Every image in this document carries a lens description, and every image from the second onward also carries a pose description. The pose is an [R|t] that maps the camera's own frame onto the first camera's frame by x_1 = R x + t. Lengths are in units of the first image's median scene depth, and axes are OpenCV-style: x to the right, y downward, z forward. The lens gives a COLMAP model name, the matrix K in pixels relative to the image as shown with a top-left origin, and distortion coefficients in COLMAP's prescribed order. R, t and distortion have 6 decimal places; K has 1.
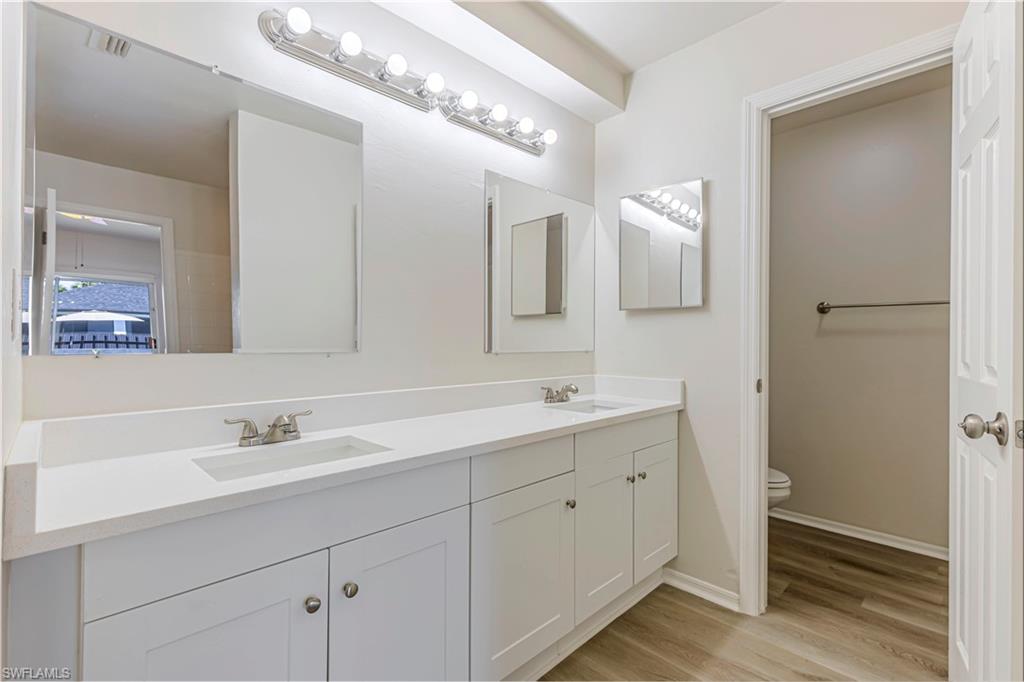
lens RADIAL K [[456.2, 0, 514.5], [0, 456.2, 340.2], [0, 0, 1]] dist [0.005253, 0.000377]
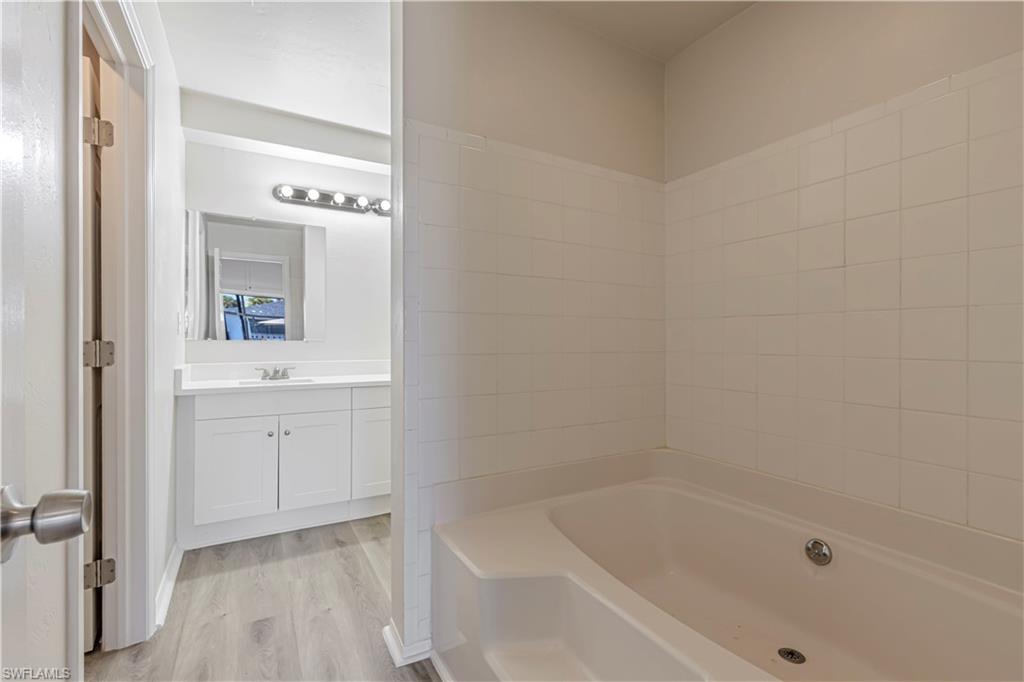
lens RADIAL K [[456.2, 0, 514.5], [0, 456.2, 340.2], [0, 0, 1]] dist [0.005253, 0.000377]
pose [[0.969516, -0.014391, -0.244605, 1.234006], [0.015233, 0.999883, 0.001553, 0.041881], [0.244554, -0.005232, 0.969622, -0.961493]]
